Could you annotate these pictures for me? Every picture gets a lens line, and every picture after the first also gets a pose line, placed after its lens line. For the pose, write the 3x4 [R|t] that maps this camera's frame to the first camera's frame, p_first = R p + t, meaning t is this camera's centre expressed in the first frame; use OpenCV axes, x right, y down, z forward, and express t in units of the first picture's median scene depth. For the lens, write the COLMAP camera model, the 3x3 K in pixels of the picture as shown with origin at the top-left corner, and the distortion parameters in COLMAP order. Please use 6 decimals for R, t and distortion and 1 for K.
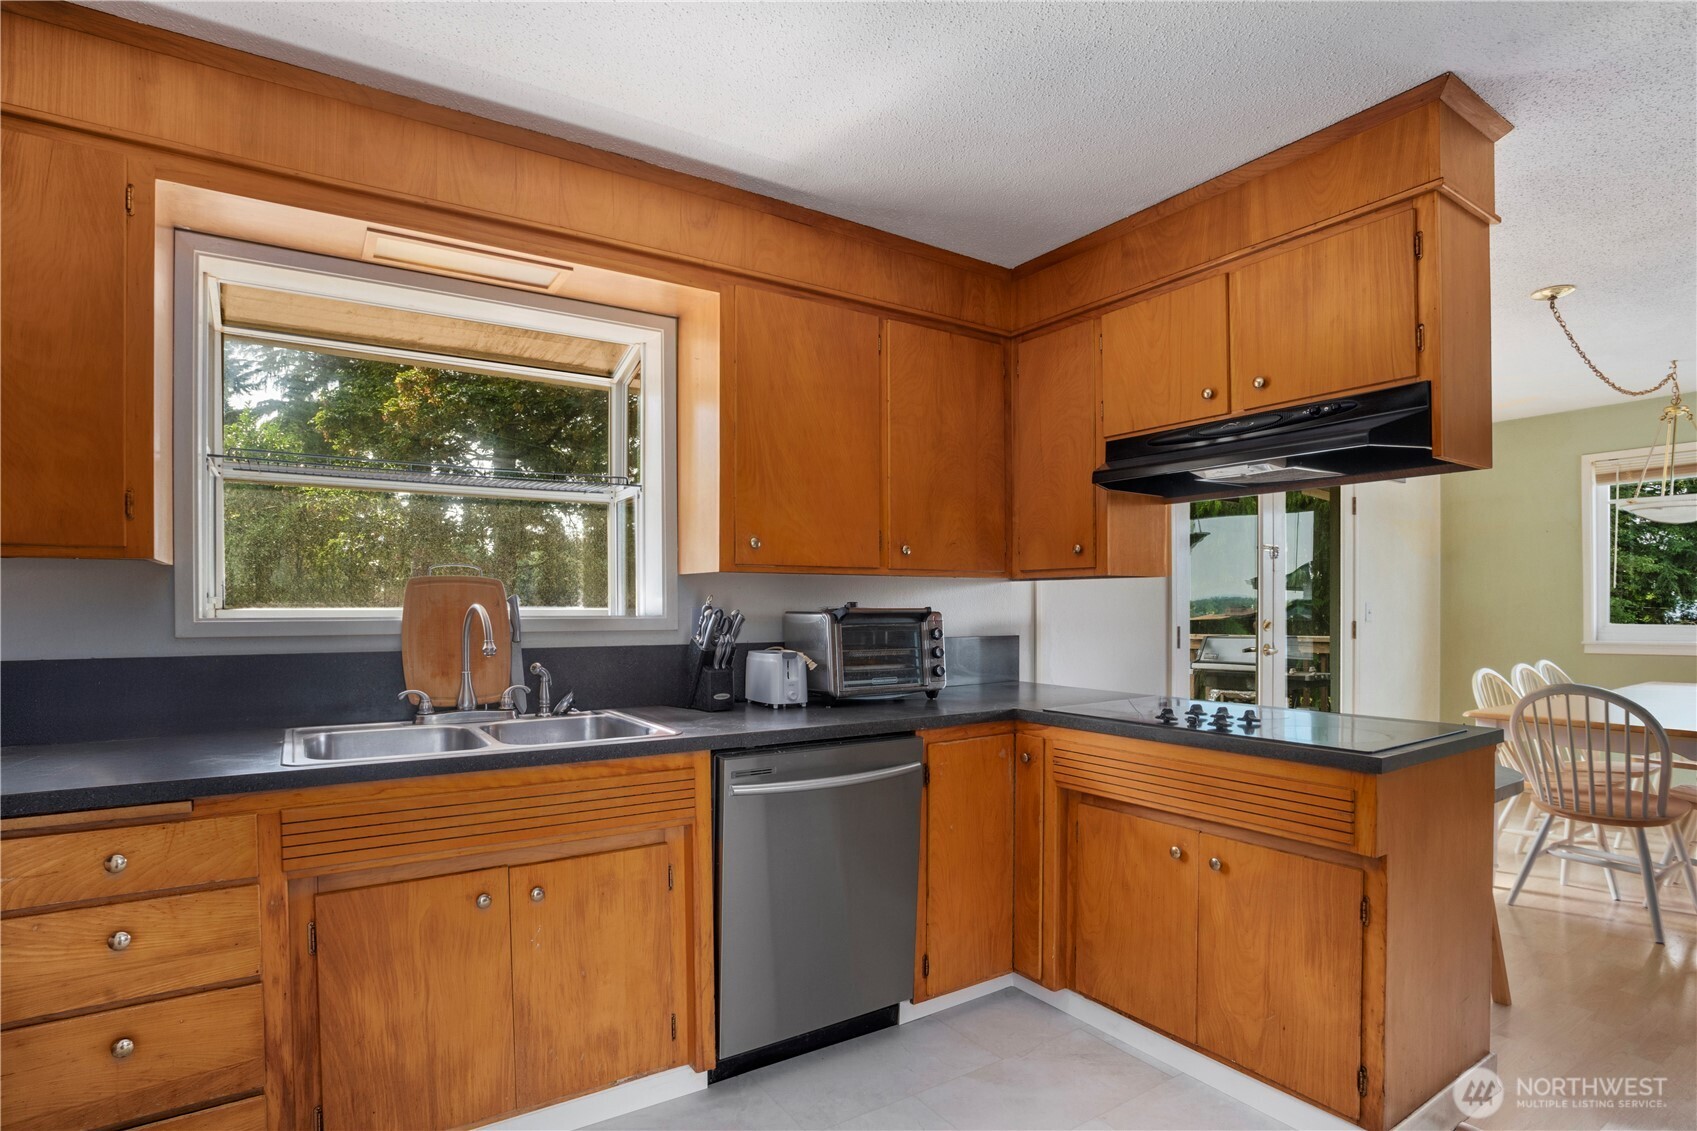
lens RADIAL K [[834.1, 0, 824.8], [0, 834.1, 599.4], [0, 0, 1]] dist [-0.066841, 0.022746]
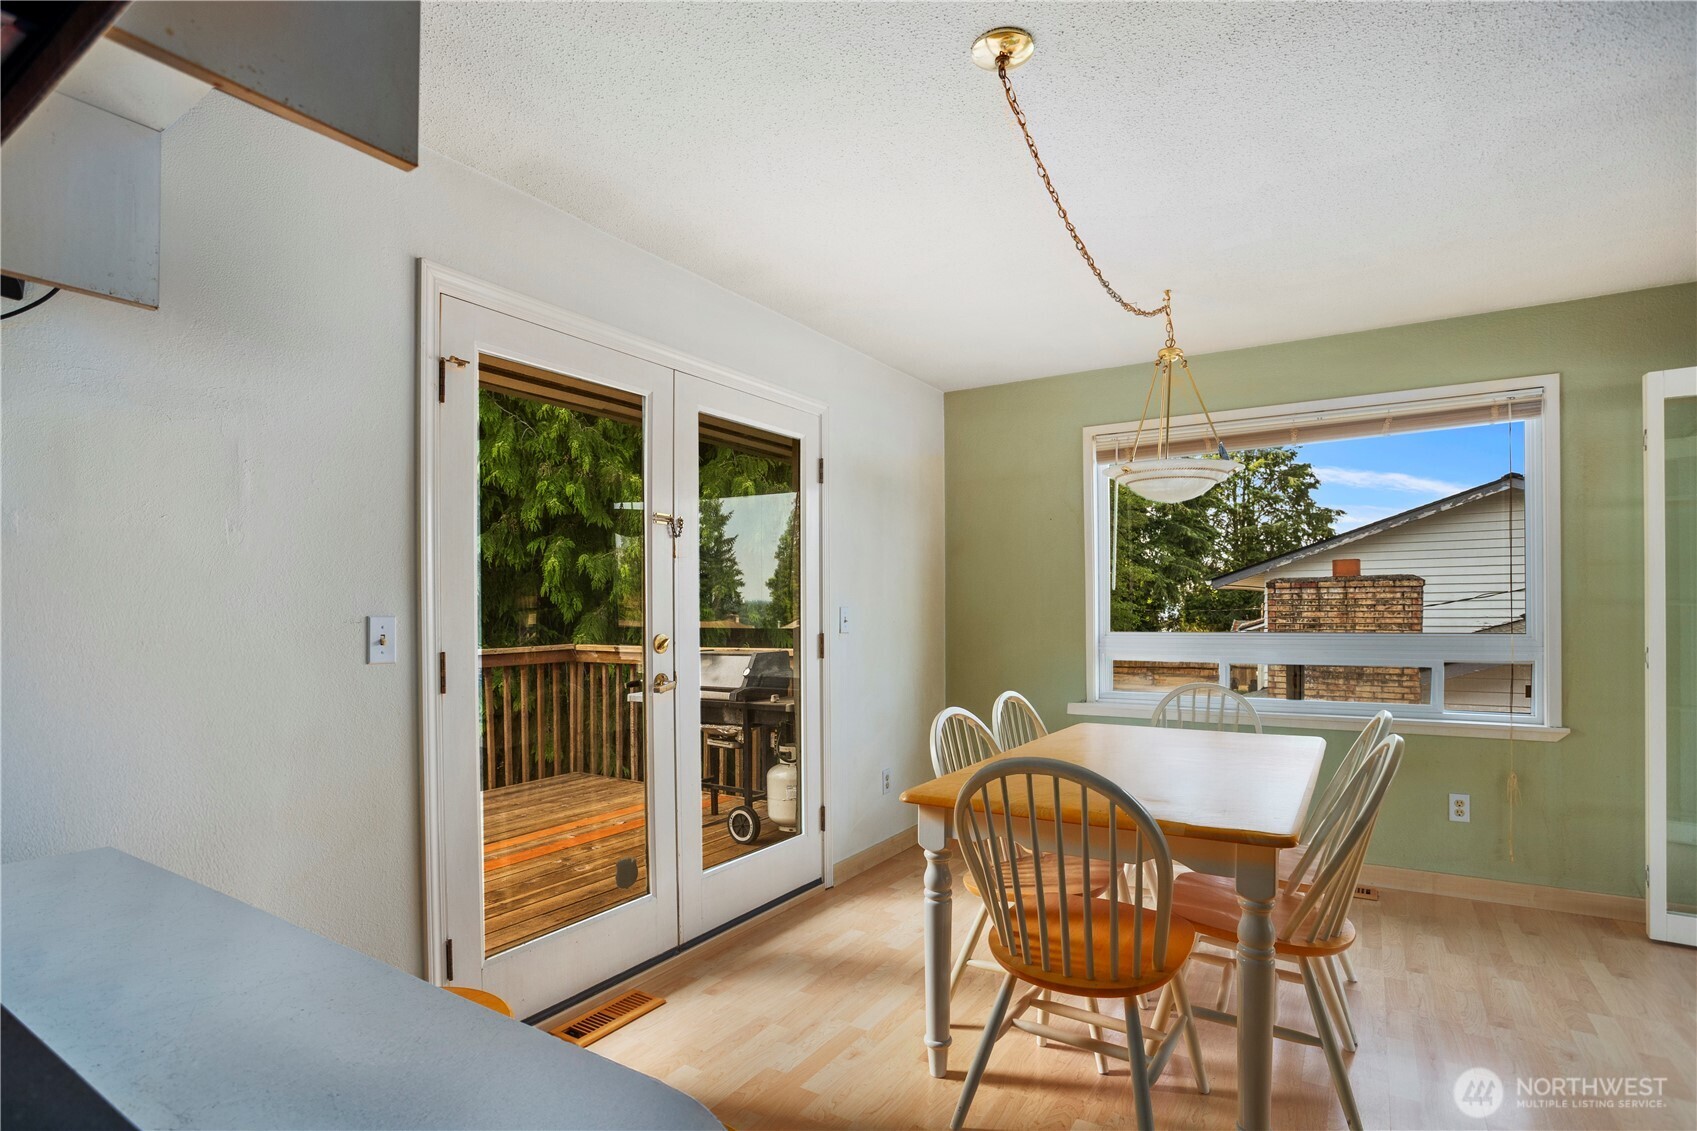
lens RADIAL K [[834.1, 0, 824.8], [0, 834.1, 599.4], [0, 0, 1]] dist [-0.066841, 0.022746]
pose [[0.909578, 0.000452, 0.415533, 0.439168], [0.002118, 0.999981, -0.005724, 0.002115], [-0.415528, 0.006087, 0.909560, 0.419566]]
